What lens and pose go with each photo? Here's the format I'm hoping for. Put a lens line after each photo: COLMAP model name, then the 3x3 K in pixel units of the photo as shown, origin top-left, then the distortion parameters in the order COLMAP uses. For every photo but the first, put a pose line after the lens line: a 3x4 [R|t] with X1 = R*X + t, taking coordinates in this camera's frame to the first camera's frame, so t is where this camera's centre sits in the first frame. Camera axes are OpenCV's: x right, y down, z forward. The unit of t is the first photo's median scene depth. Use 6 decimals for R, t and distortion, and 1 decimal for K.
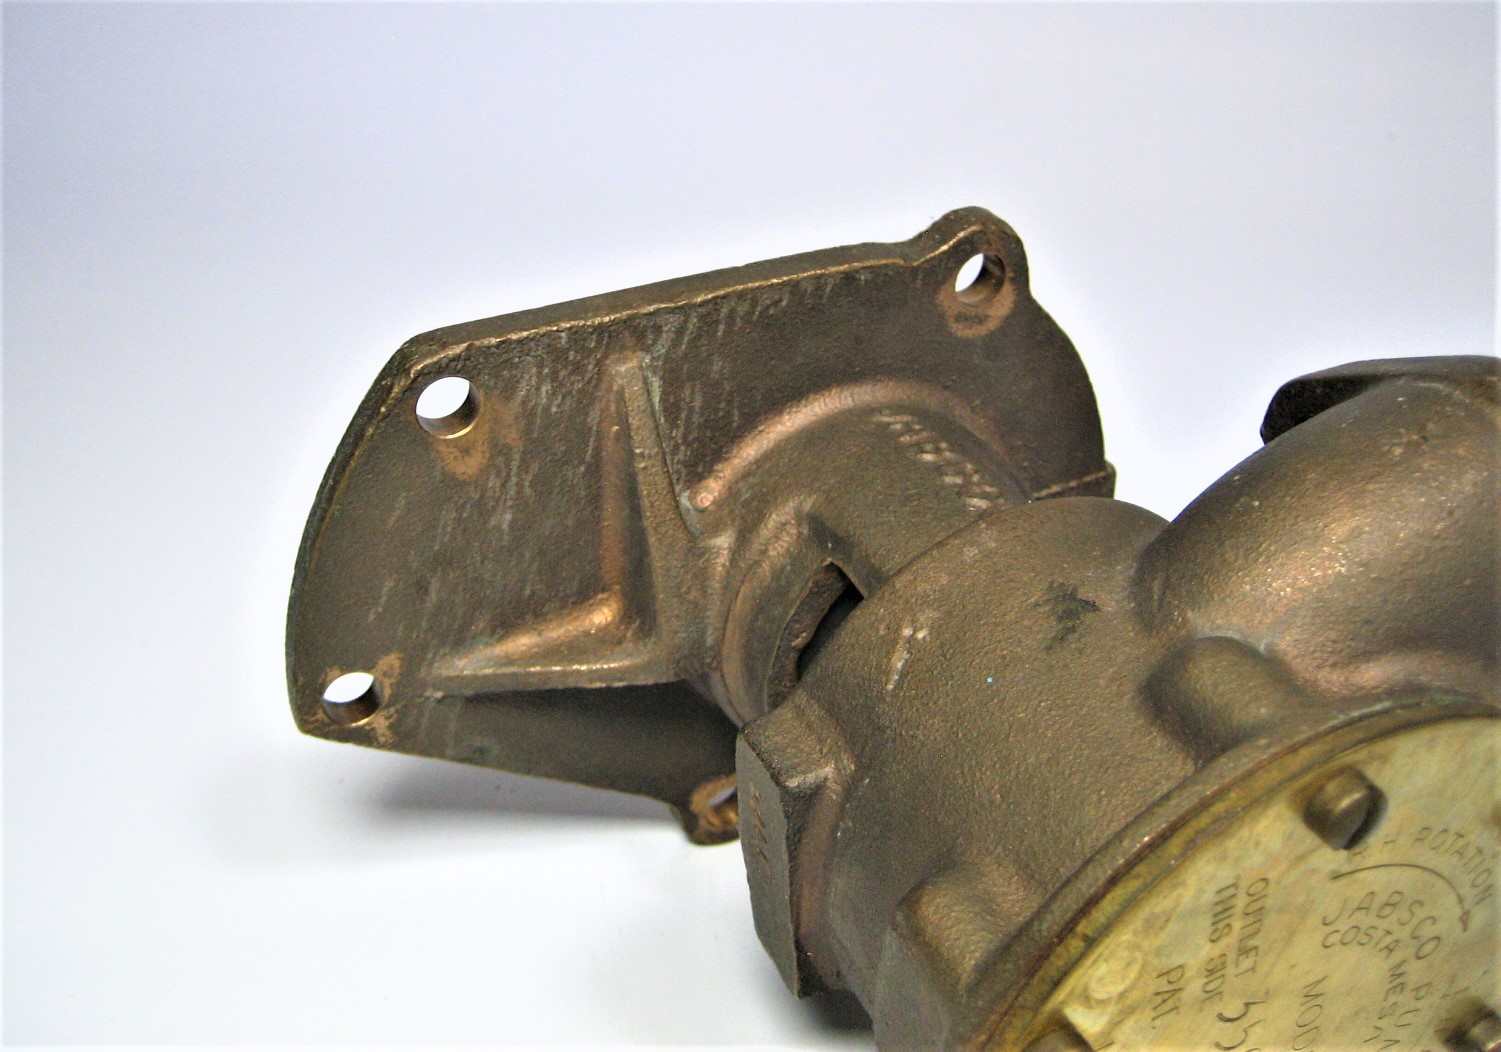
lens RADIAL K [[1628.8, 0, 753.7], [0, 1628.8, 528.7], [0, 0, 1]] dist [-0.070531, 0.000000]
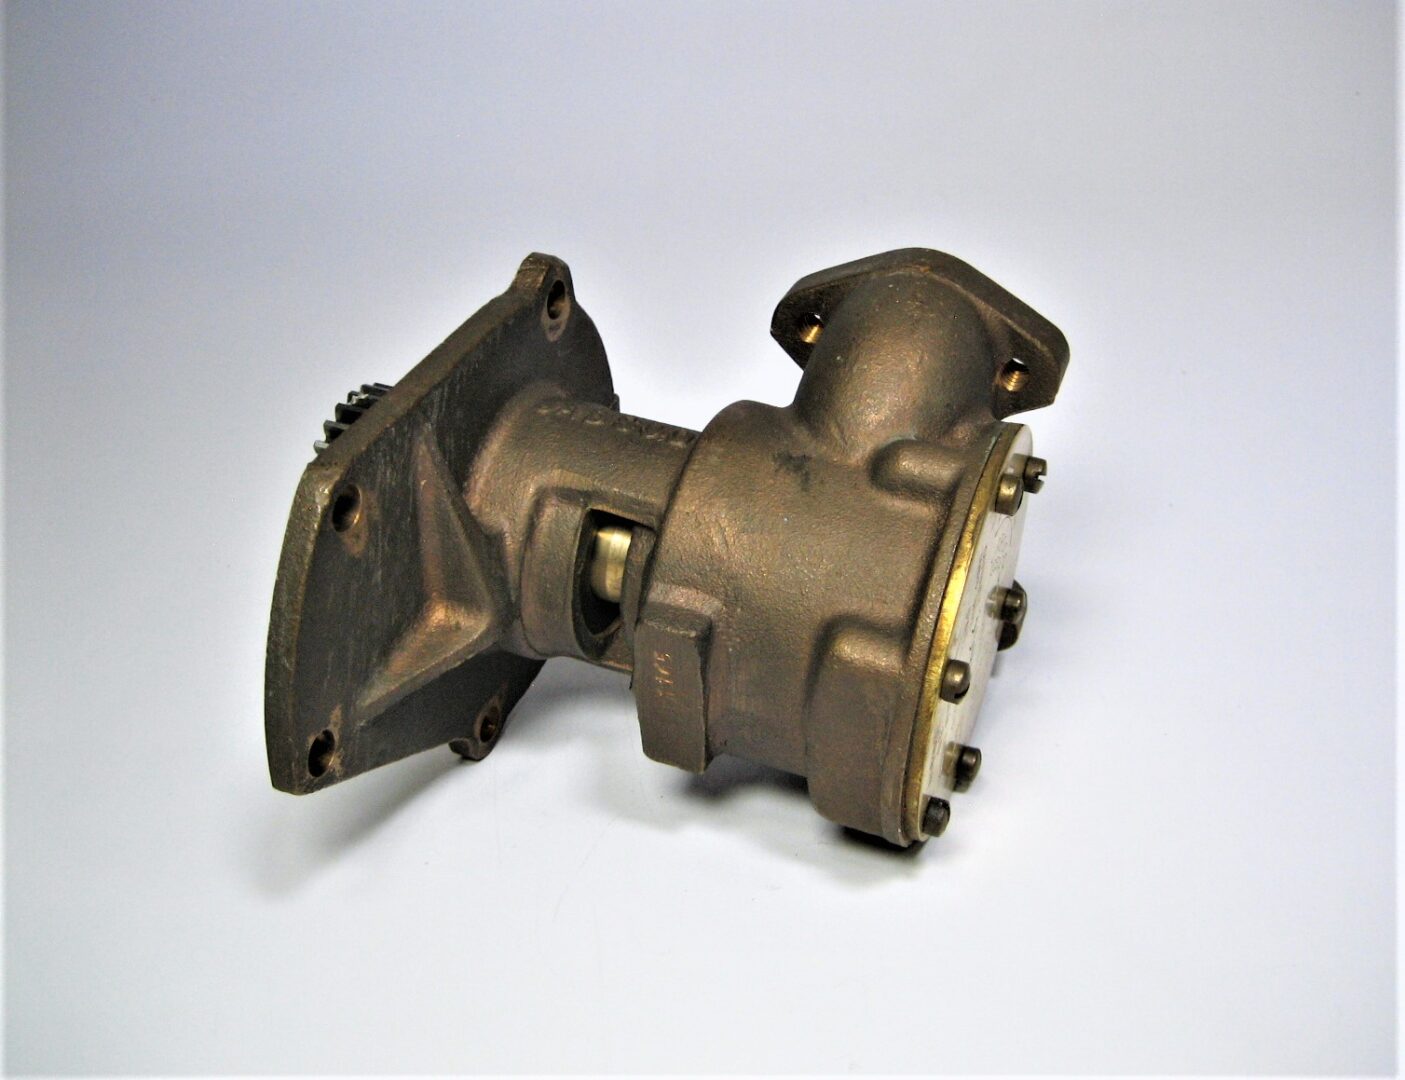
lens RADIAL K [[1552.1, 0, 704.1], [0, 1552.1, 535.1], [0, 0, 1]] dist [-0.009674, 0.000000]
pose [[0.721378, -0.390572, 0.571898, -0.686222], [0.358584, 0.917131, 0.174036, -0.164703], [-0.592479, 0.079528, 0.801651, -0.190376]]
